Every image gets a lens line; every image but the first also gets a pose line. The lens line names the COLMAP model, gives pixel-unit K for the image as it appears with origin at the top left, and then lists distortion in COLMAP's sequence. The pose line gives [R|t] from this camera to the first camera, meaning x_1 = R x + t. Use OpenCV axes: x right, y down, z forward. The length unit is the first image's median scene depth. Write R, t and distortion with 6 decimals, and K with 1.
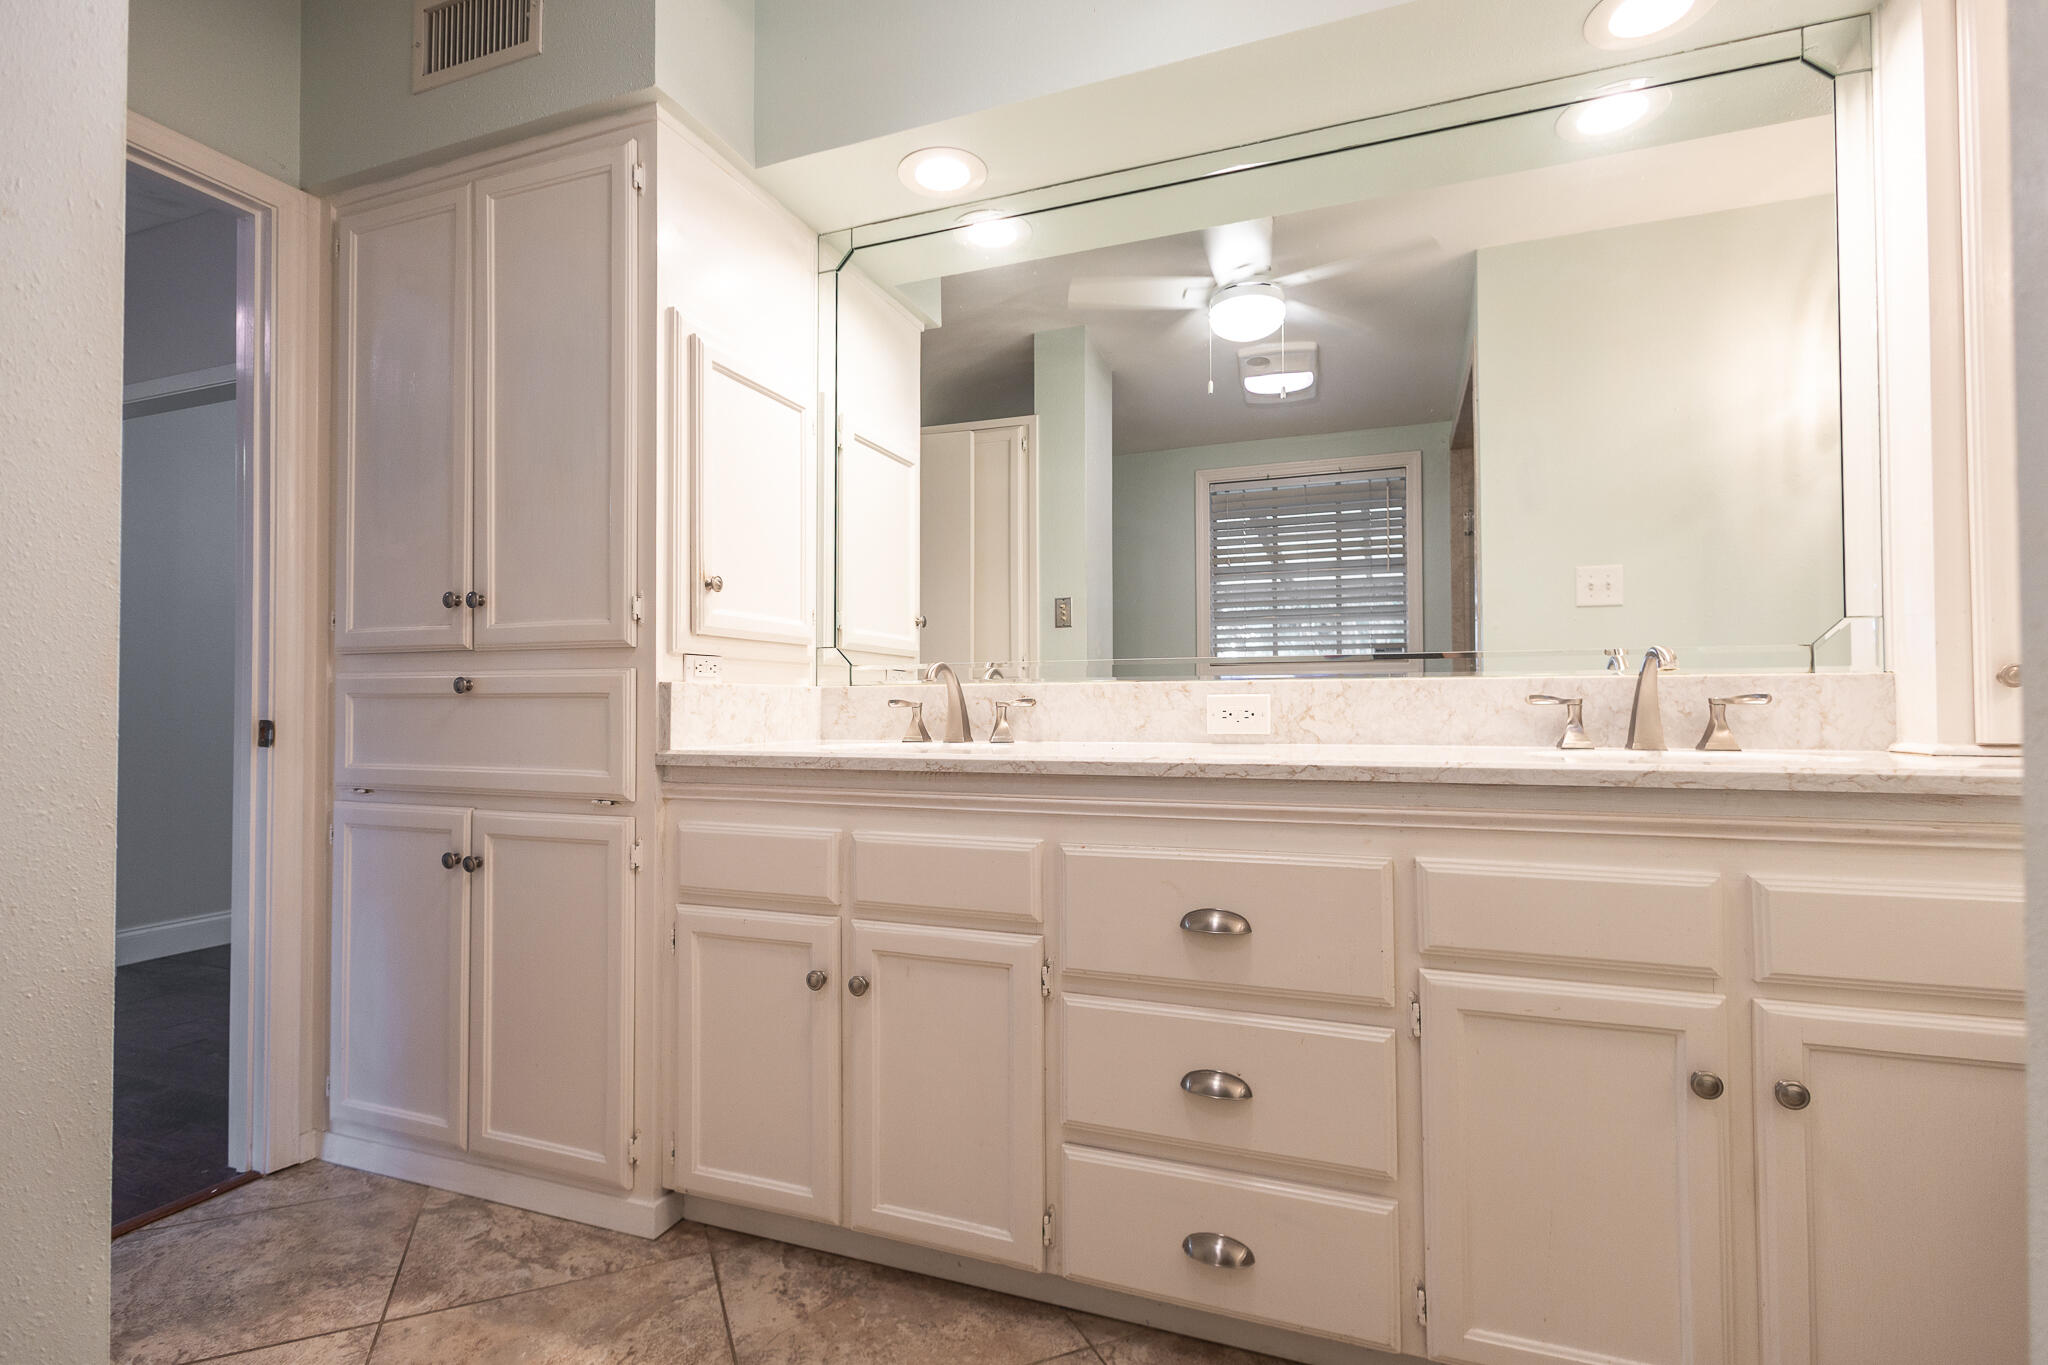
lens RADIAL K [[986.3, 0, 1024.0], [0, 986.3, 682.5], [0, 0, 1]] dist [0.029121, -0.007134]
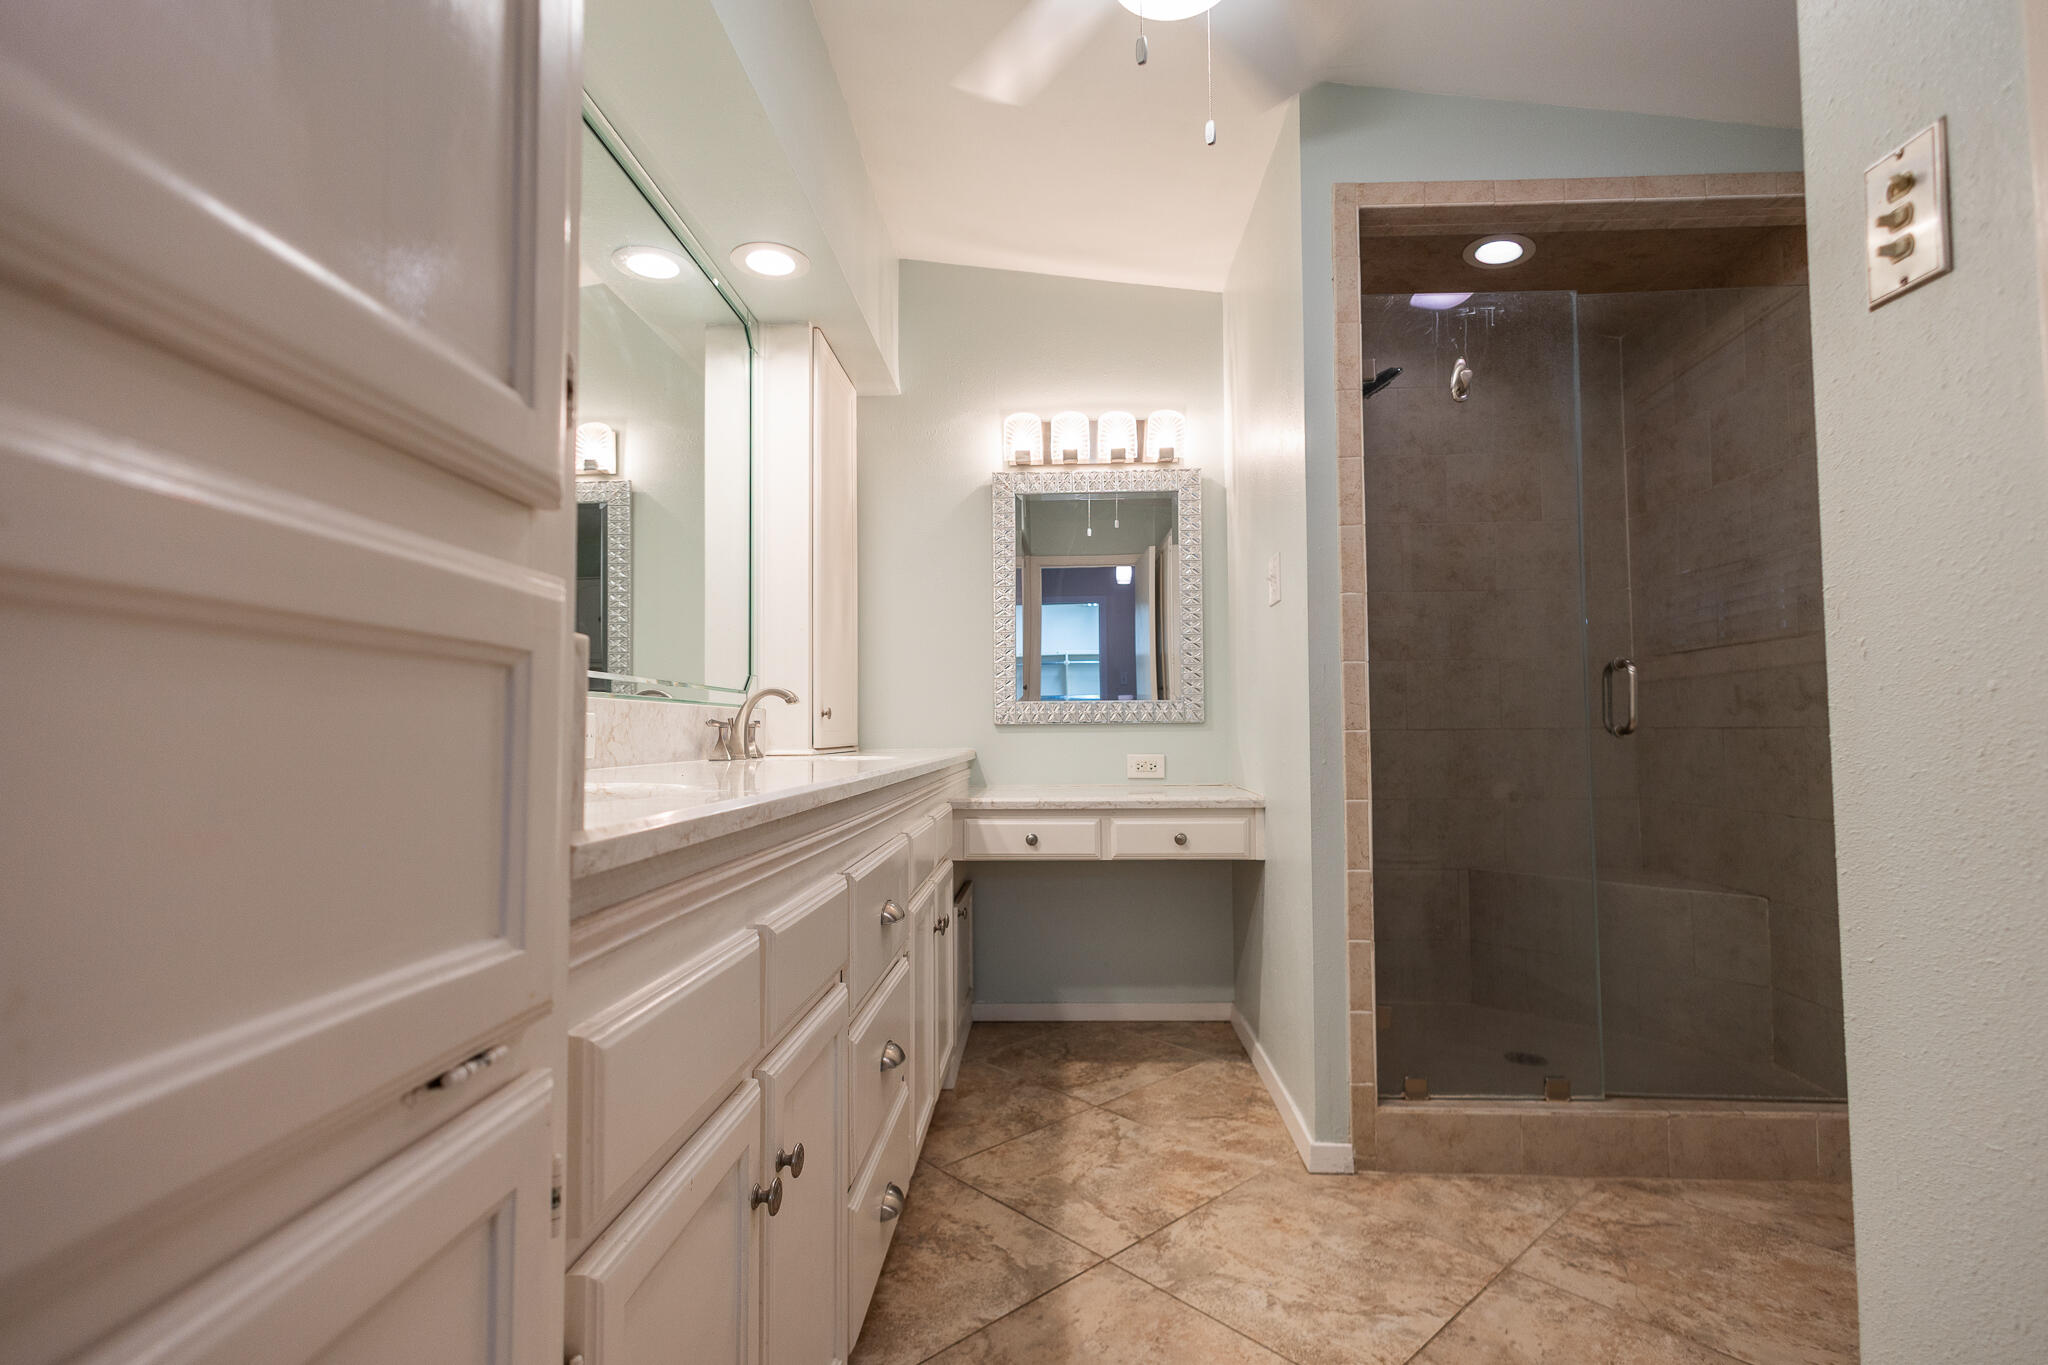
lens RADIAL K [[951.0, 0, 1024.9], [0, 951.0, 686.1], [0, 0, 1]] dist [0.009195, -0.001516]
pose [[-0.333875, 0.050335, 0.941272, -1.534407], [-0.013898, 0.998202, -0.058309, 0.057211], [-0.942515, -0.032549, -0.332575, 1.804529]]
